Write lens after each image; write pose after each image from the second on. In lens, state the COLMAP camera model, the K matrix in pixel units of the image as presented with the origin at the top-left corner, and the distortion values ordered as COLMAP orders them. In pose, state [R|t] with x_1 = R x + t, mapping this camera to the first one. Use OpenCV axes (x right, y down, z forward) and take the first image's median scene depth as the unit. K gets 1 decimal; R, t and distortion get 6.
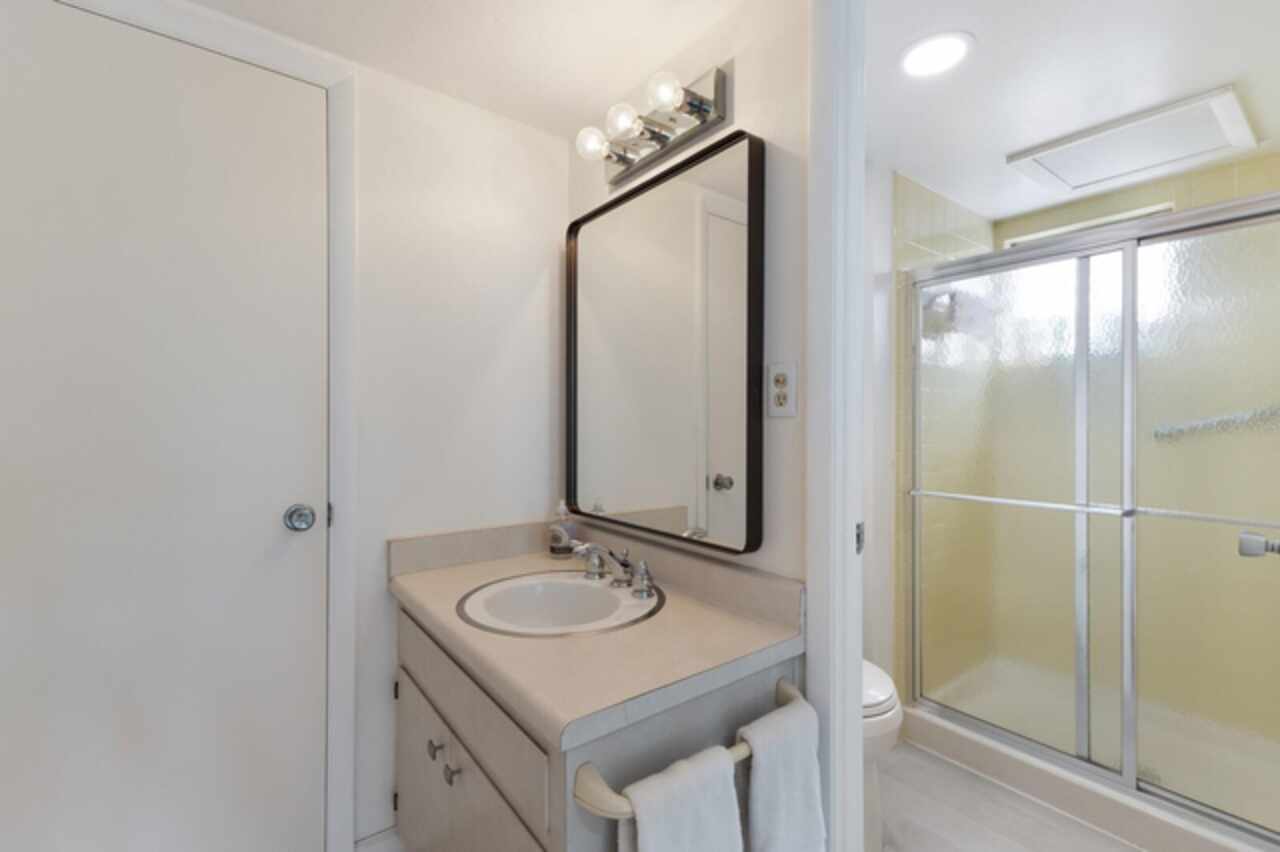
lens RADIAL K [[559.5, 0, 644.9], [0, 559.5, 425.4], [0, 0, 1]] dist [0.021184, 0.000244]
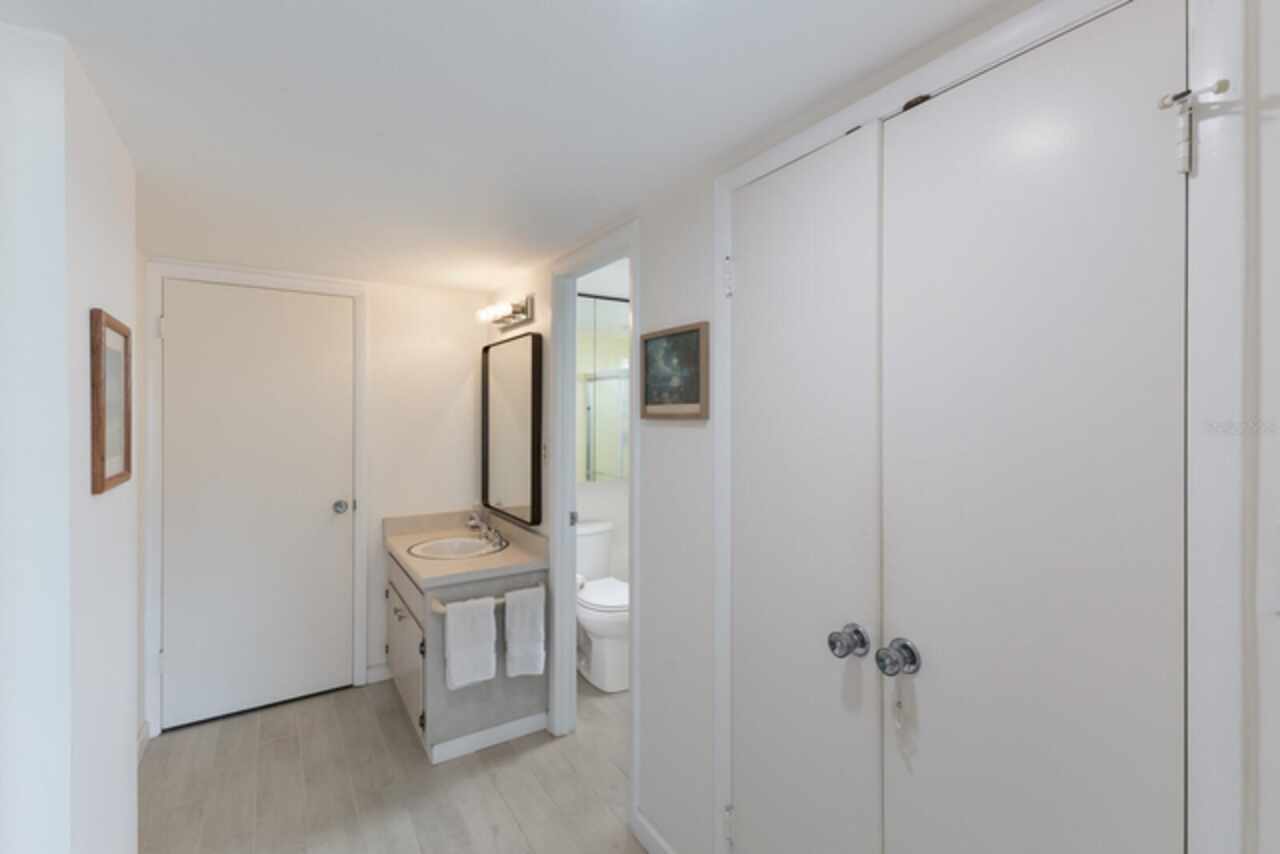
lens RADIAL K [[559.5, 0, 635.6], [0, 559.5, 421.1], [0, 0, 1]] dist [0.021184, 0.000244]
pose [[0.995723, -0.000373, -0.092390, 0.626181], [0.000378, 1.000000, 0.000037, -0.142523], [0.092390, -0.000072, 0.995723, -0.911136]]
